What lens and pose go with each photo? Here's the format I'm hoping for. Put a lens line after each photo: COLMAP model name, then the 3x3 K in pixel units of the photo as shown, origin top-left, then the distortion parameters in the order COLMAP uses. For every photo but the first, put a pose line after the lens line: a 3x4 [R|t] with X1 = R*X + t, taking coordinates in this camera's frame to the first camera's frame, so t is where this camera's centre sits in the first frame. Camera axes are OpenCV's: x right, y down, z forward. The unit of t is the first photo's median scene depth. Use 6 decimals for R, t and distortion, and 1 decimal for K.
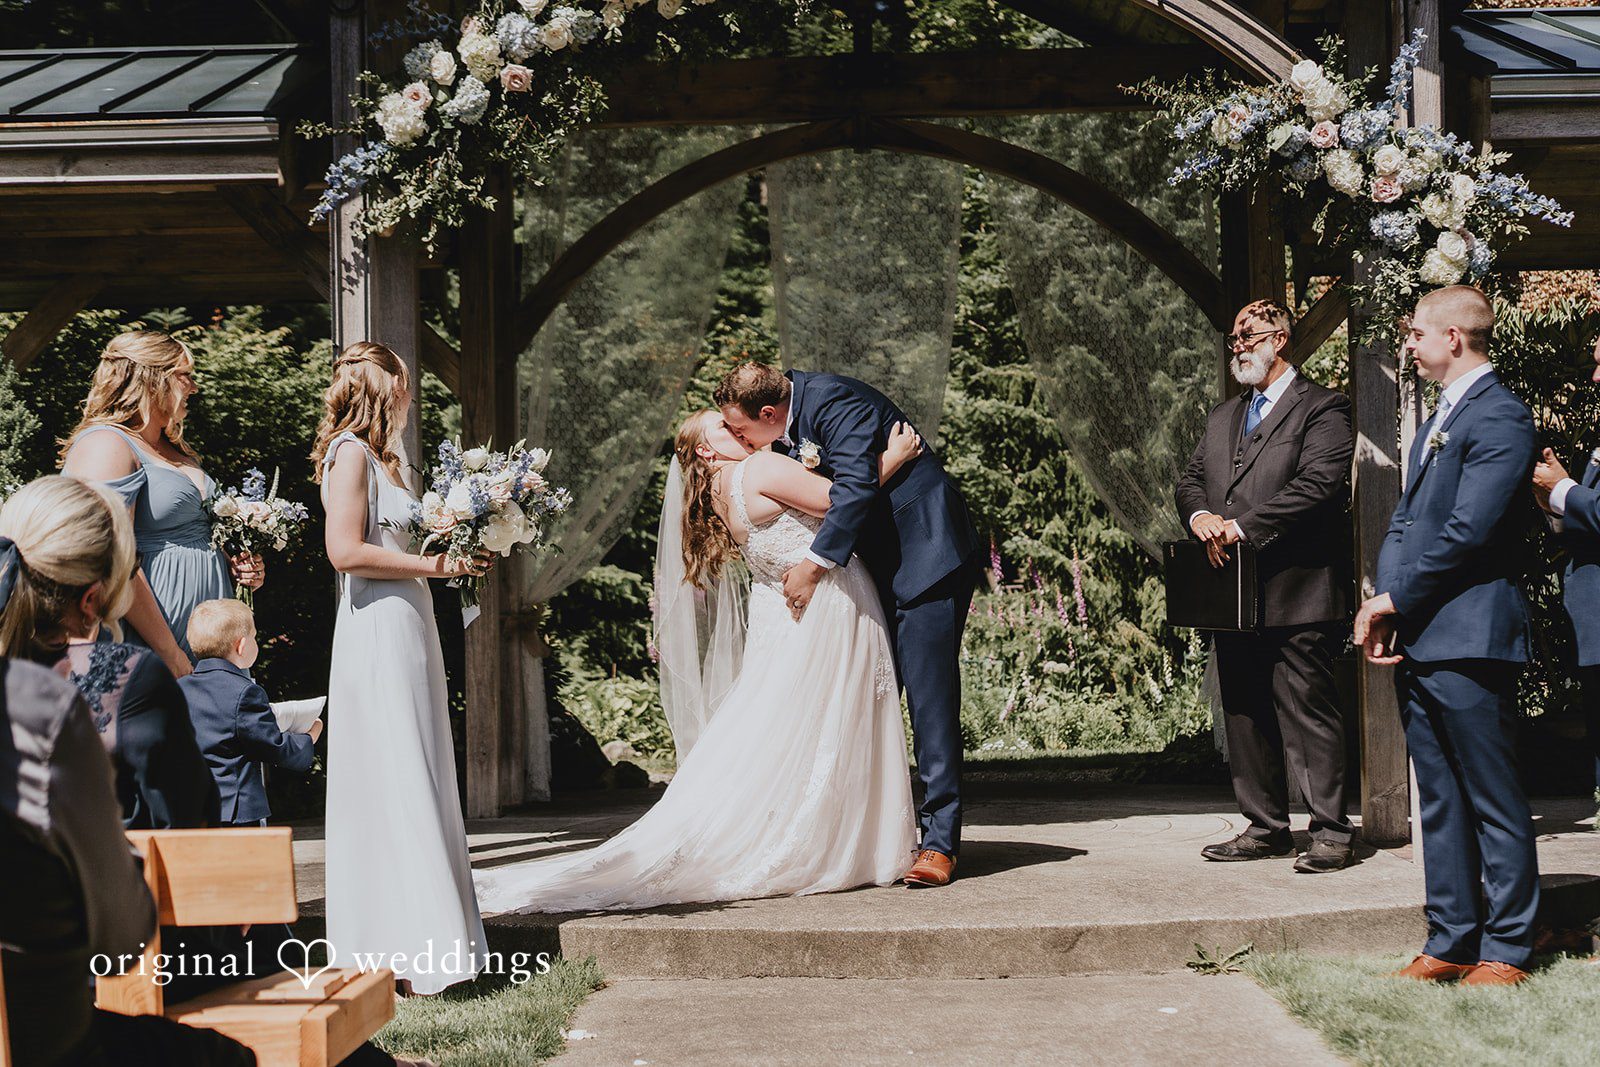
lens RADIAL K [[2270.9, 0, 800.0], [0, 2270.9, 533.5], [0, 0, 1]] dist [-0.011308, -0.041852]
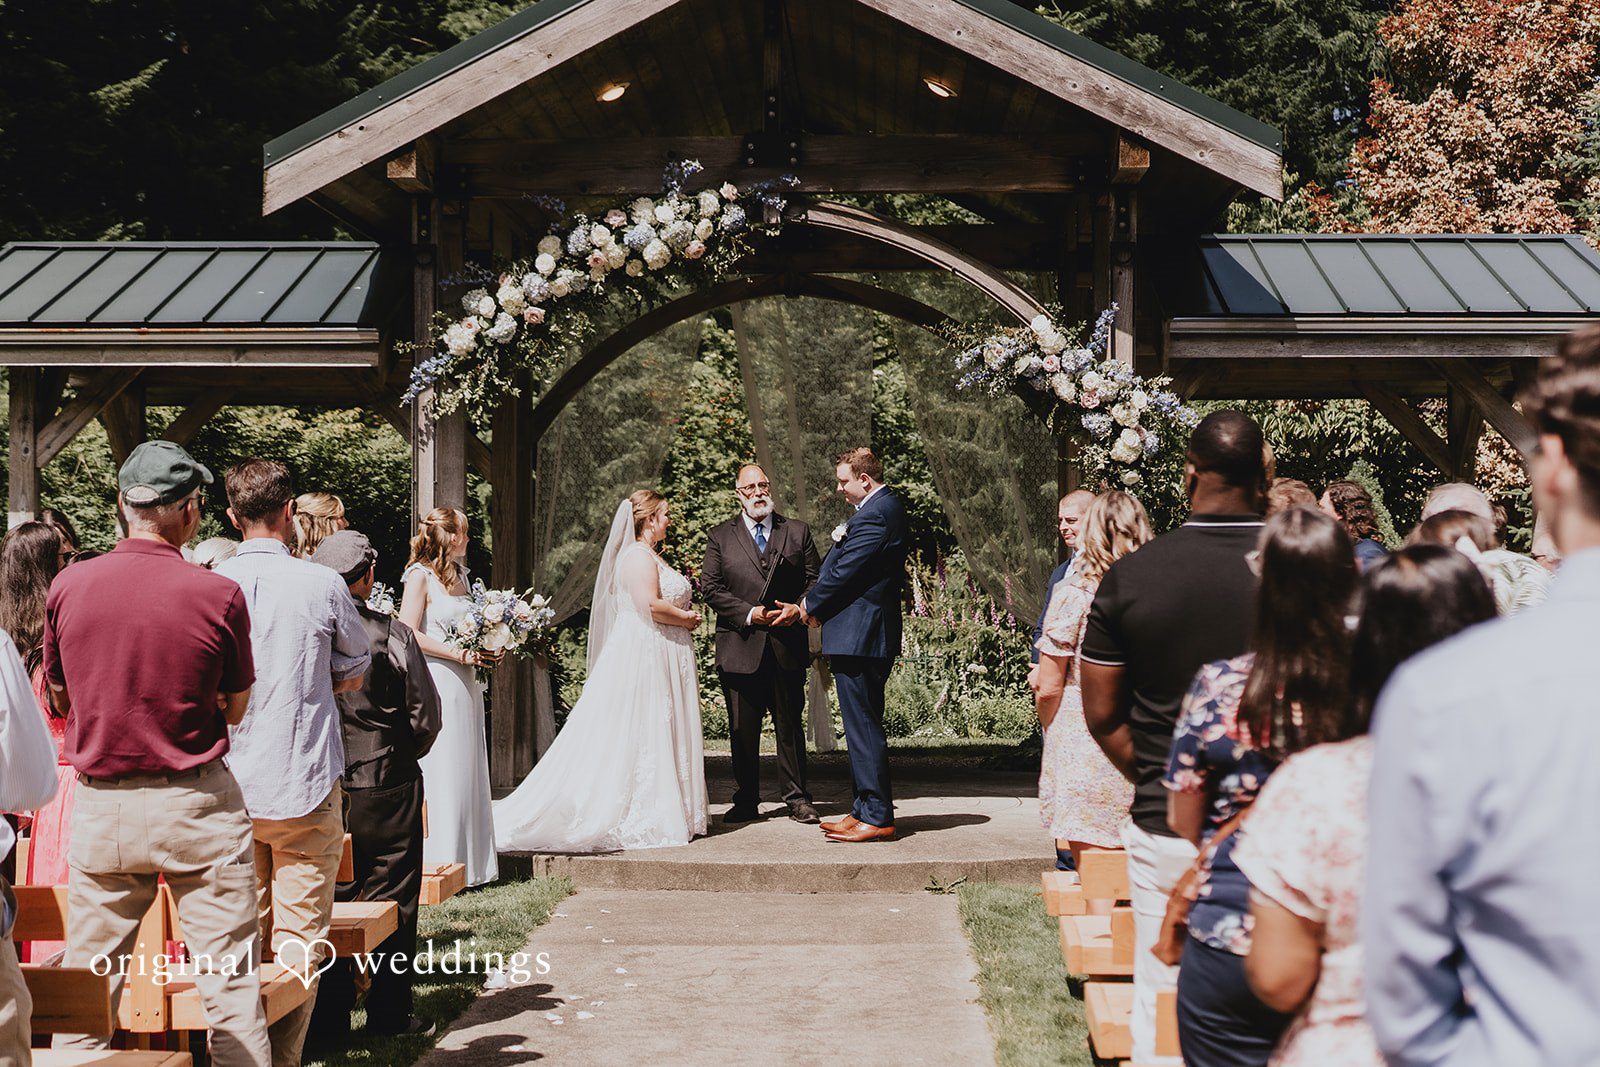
lens RADIAL K [[2270.9, 0, 800.0], [0, 2270.9, 533.5], [0, 0, 1]] dist [-0.011308, -0.041852]
pose [[0.999739, 0.021345, -0.008091, 0.071561], [-0.021222, 0.999662, 0.015019, -0.076741], [0.008409, -0.014844, 0.999854, -0.545524]]
